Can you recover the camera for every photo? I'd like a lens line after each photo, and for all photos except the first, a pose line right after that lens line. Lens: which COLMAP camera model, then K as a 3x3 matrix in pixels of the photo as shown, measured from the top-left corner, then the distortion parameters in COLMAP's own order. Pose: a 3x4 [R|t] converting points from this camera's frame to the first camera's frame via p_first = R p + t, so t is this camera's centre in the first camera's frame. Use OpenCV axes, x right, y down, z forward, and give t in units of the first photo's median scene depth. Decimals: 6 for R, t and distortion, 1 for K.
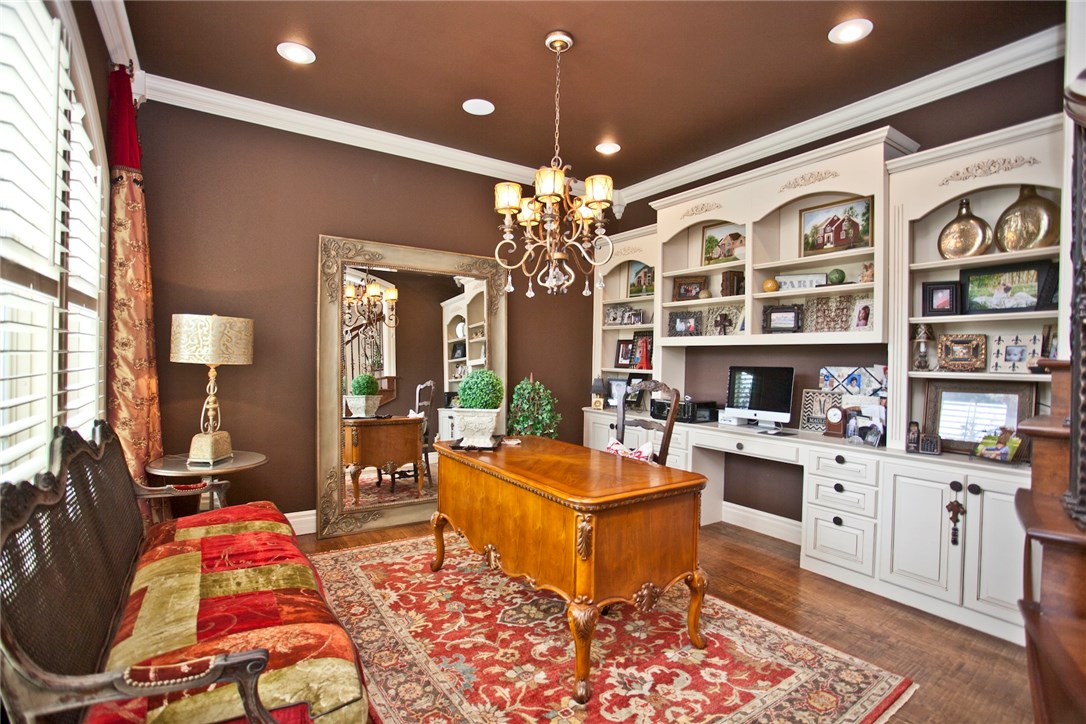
lens RADIAL K [[531.7, 0, 545.1], [0, 531.7, 363.8], [0, 0, 1]] dist [-0.047658, 0.012300]
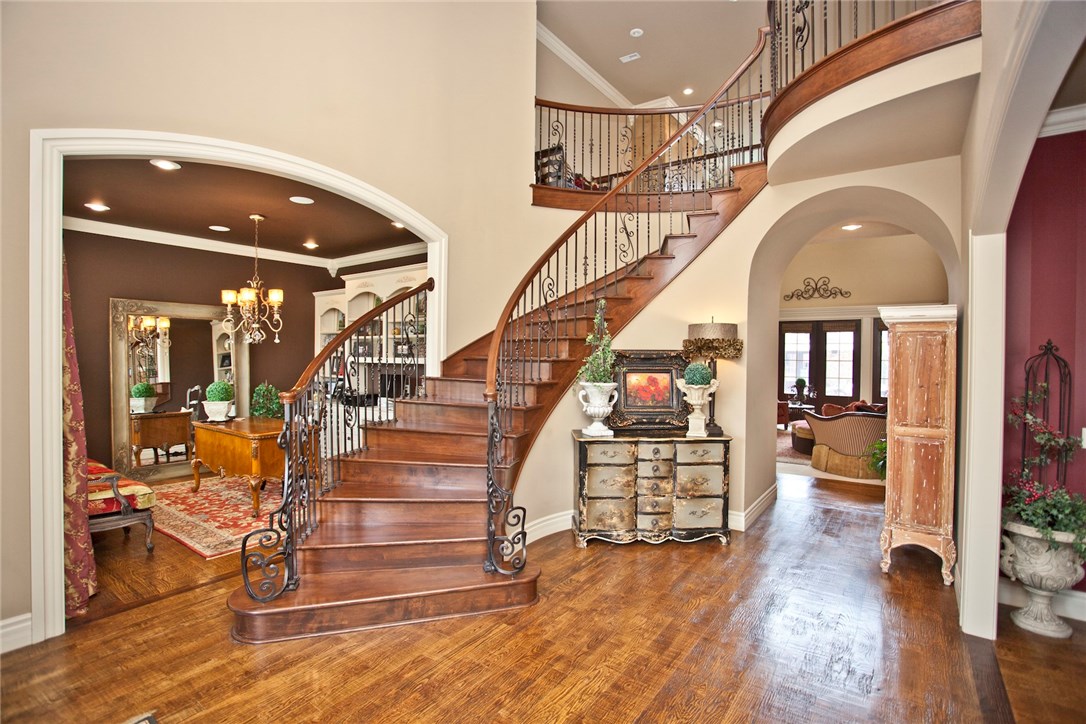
lens RADIAL K [[531.7, 0, 549.3], [0, 531.7, 361.2], [0, 0, 1]] dist [-0.047658, 0.012300]
pose [[0.938791, -0.015402, 0.344144, 0.275756], [0.013488, 0.999877, 0.007957, -0.046874], [-0.344224, -0.002828, 0.938883, -0.922213]]
